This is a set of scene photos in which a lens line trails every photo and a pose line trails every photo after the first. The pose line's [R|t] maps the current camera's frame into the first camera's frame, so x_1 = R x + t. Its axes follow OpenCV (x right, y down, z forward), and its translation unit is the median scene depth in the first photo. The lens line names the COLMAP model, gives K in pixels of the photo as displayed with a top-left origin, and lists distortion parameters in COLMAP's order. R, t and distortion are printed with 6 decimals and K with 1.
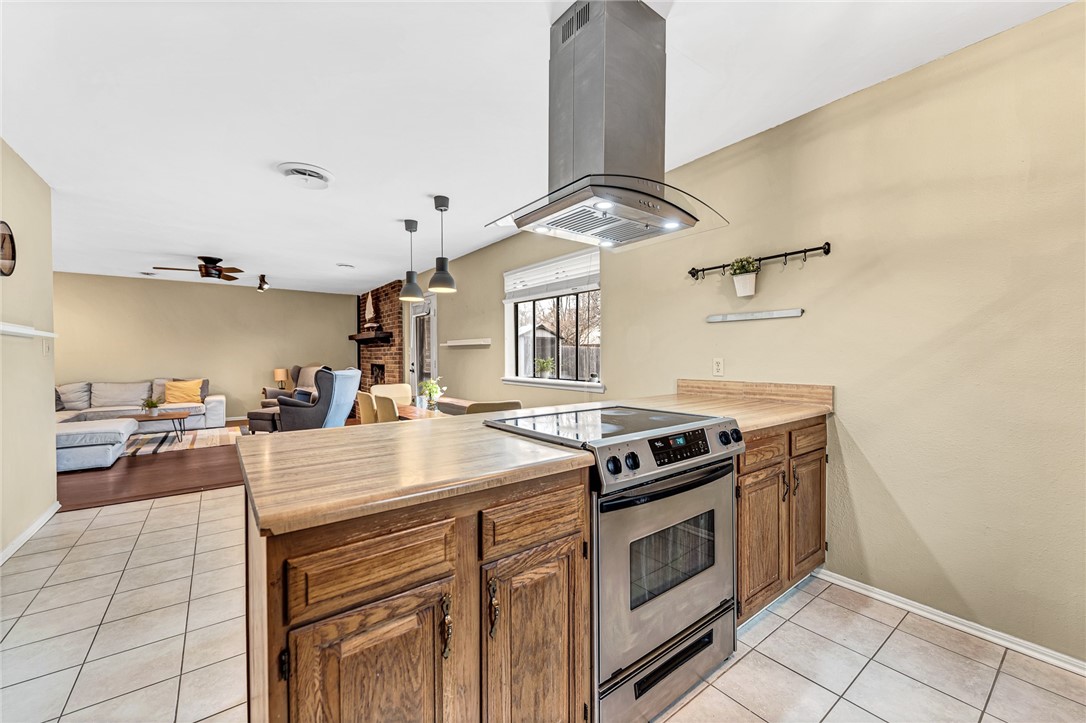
lens RADIAL K [[437.3, 0, 548.6], [0, 437.3, 359.0], [0, 0, 1]] dist [-0.001077, -0.000232]
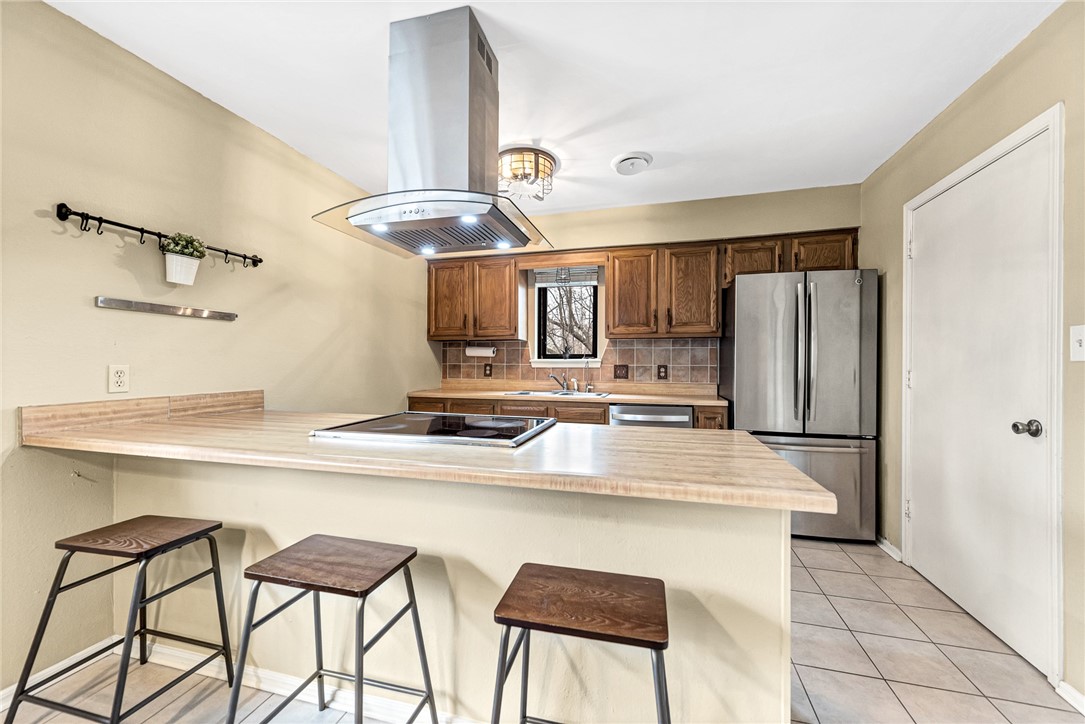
lens RADIAL K [[426.5, 0, 539.7], [0, 426.5, 363.8], [0, 0, 1]] dist [0.003185, 0.000035]
pose [[-0.607223, 0.001133, 0.794531, -0.386875], [0.003541, 0.999993, 0.001280, -0.001670], [-0.794524, 0.003591, -0.607222, 0.695656]]
